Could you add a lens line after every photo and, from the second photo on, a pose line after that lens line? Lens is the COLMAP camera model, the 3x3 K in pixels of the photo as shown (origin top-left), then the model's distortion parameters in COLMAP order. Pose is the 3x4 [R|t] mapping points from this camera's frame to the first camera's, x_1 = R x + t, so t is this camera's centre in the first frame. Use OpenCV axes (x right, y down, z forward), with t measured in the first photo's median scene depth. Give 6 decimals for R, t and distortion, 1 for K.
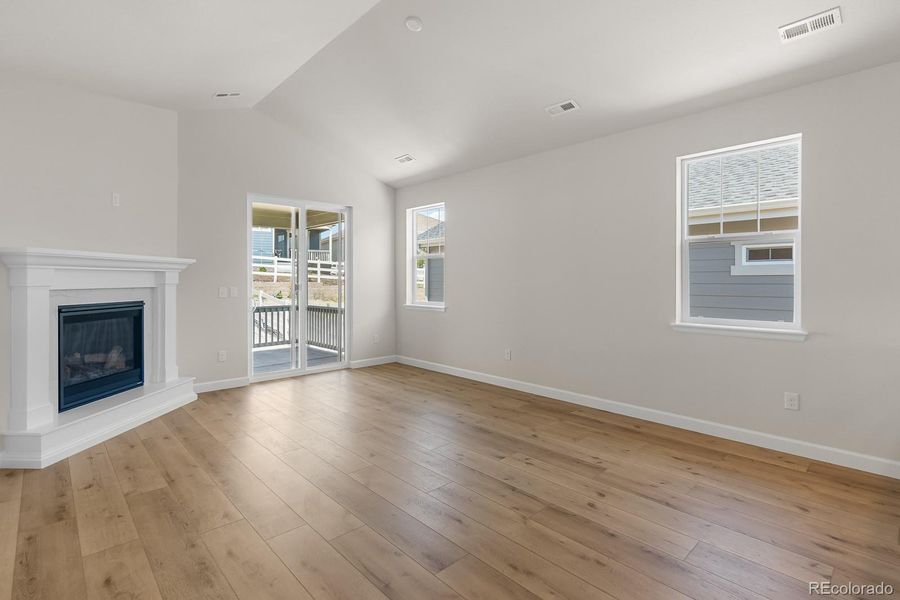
lens RADIAL K [[436.6, 0, 453.1], [0, 436.6, 281.3], [0, 0, 1]] dist [-0.000210, -0.000061]
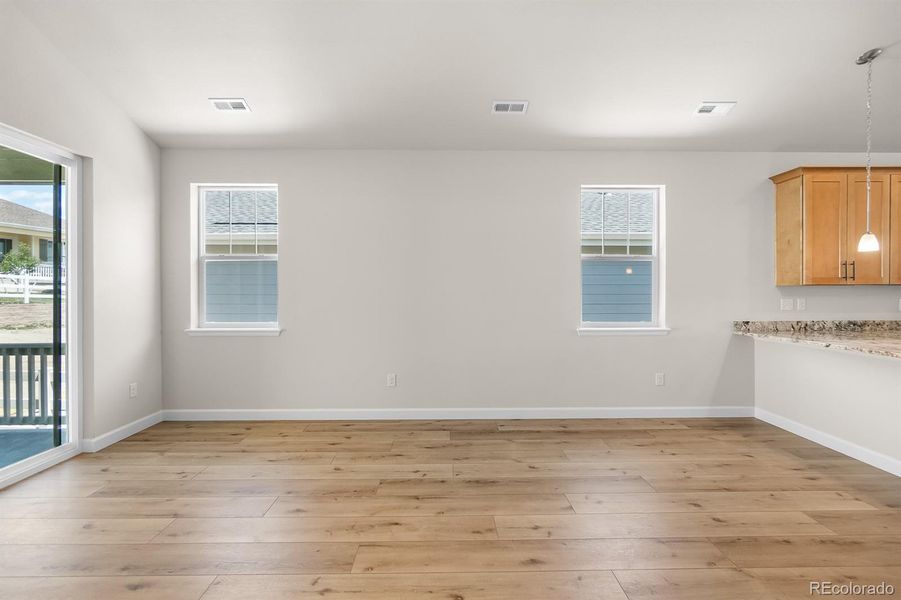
lens RADIAL K [[387.3, 0, 448.4], [0, 387.3, 293.5], [0, 0, 1]] dist [-0.003415, 0.000591]
pose [[0.673591, -0.003989, 0.739094, -0.431268], [0.004147, 0.999990, 0.001618, 0.000448], [-0.739093, 0.001976, 0.673601, 0.510750]]
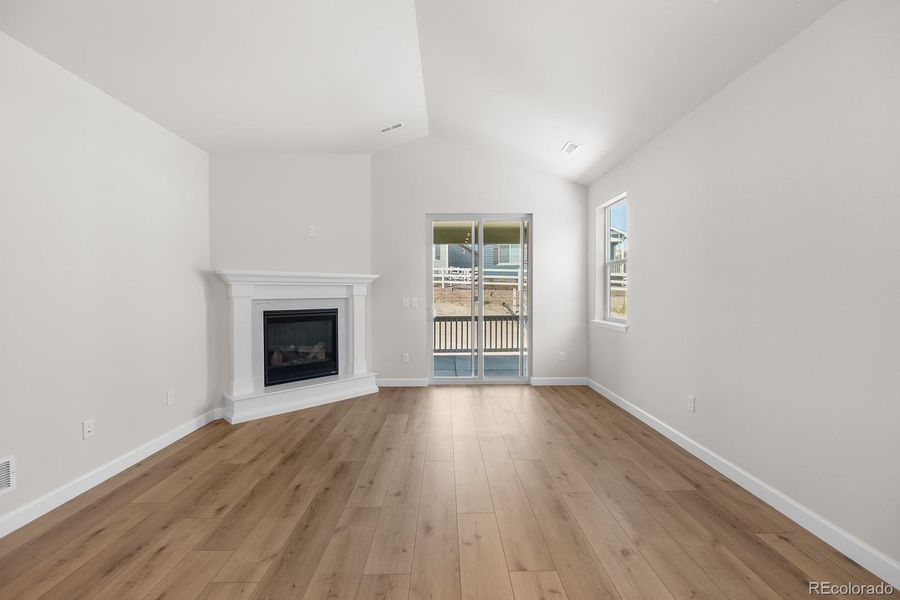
lens RADIAL K [[392.5, 0, 448.8], [0, 392.5, 295.5], [0, 0, 1]] dist [-0.001172, 0.000093]
pose [[0.735018, 0.003615, -0.678038, 0.317028], [0.001087, 0.999978, 0.006510, -0.000534], [0.678047, -0.005522, 0.734998, 0.381013]]
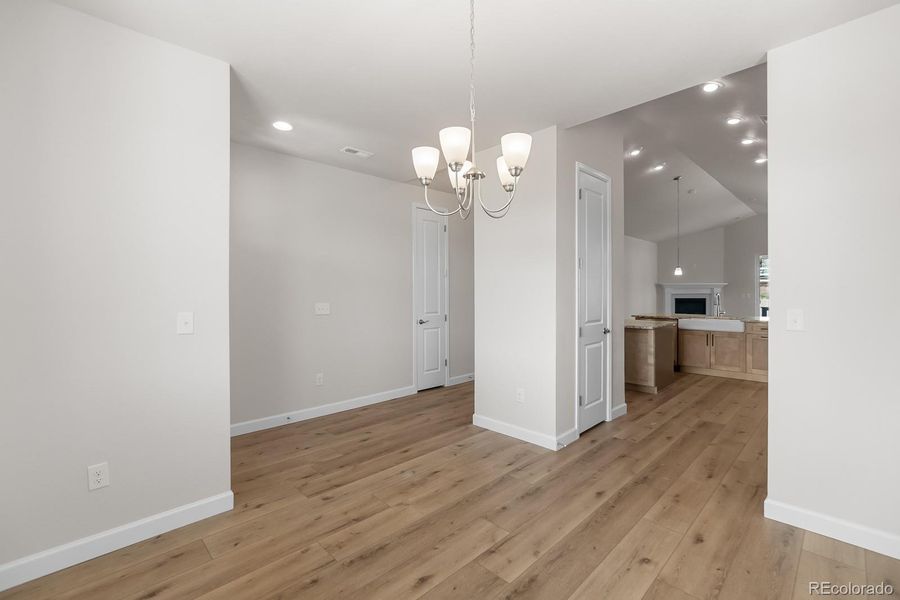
lens RADIAL K [[392.5, 0, 448.8], [0, 392.5, 295.5], [0, 0, 1]] dist [-0.001172, 0.000093]
pose [[0.016580, 0.004821, -0.999851, 1.968192], [-0.001131, 0.999988, 0.004803, 0.015925], [0.999862, 0.001051, 0.016585, -0.810717]]
